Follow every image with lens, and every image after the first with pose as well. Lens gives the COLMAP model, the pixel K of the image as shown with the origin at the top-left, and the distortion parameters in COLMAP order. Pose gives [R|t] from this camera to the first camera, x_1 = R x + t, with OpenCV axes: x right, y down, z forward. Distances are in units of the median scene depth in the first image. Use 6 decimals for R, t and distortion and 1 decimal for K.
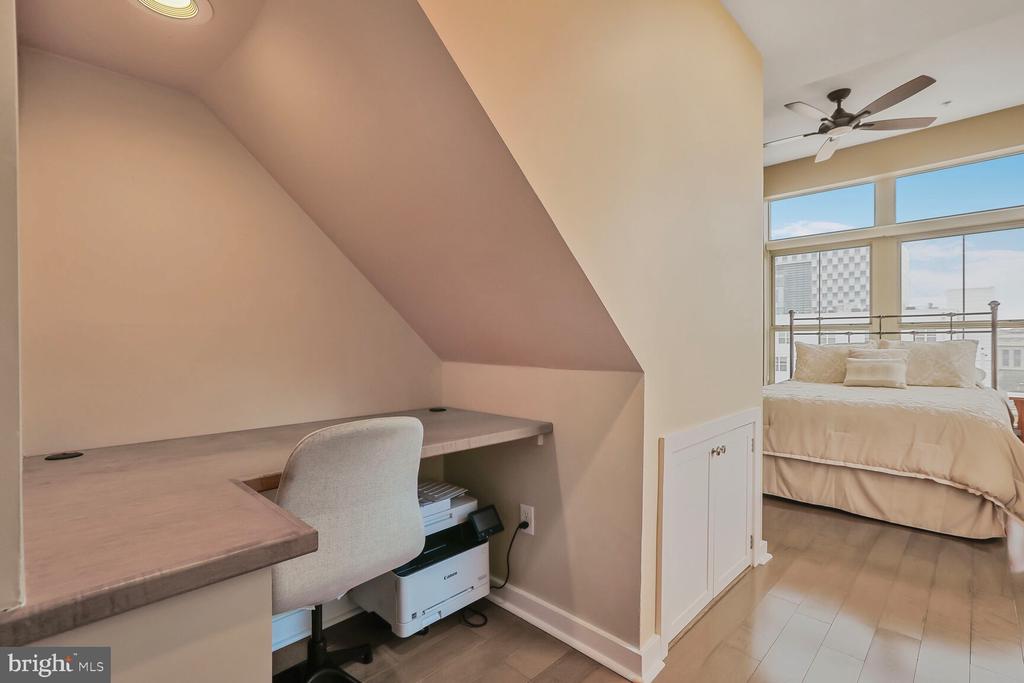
lens RADIAL K [[473.5, 0, 507.7], [0, 473.5, 339.7], [0, 0, 1]] dist [-0.013072, 0.001859]
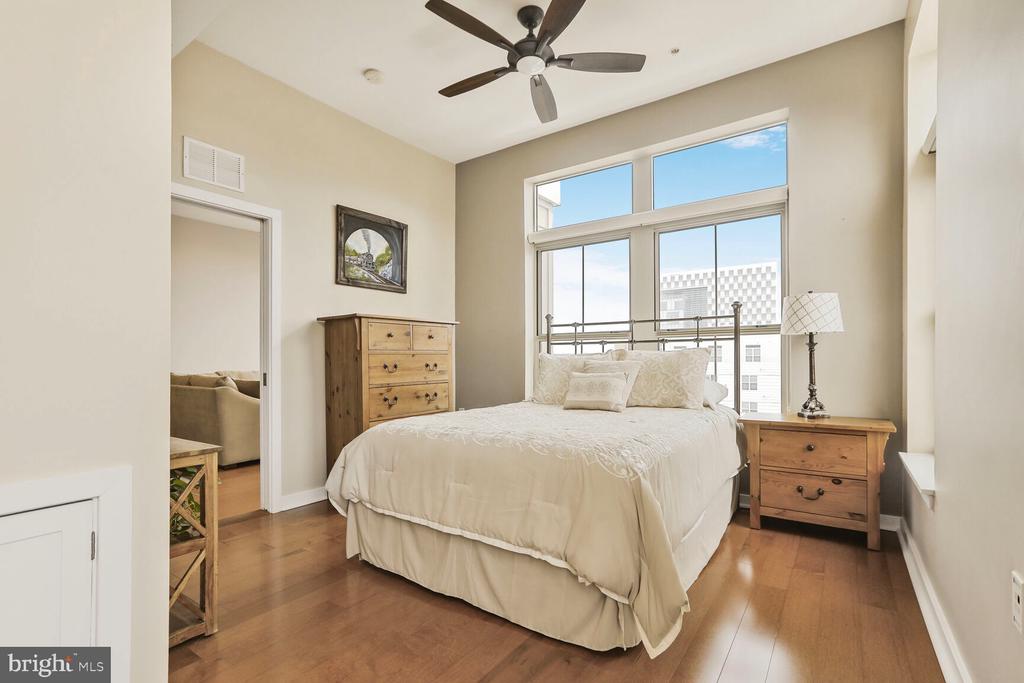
lens RADIAL K [[473.5, 0, 528.2], [0, 473.5, 356.0], [0, 0, 1]] dist [-0.013072, 0.001859]
pose [[0.981025, 0.000598, 0.193878, 0.519883], [0.000842, 0.999973, -0.007348, 0.018371], [-0.193877, 0.007372, 0.980998, 0.257497]]
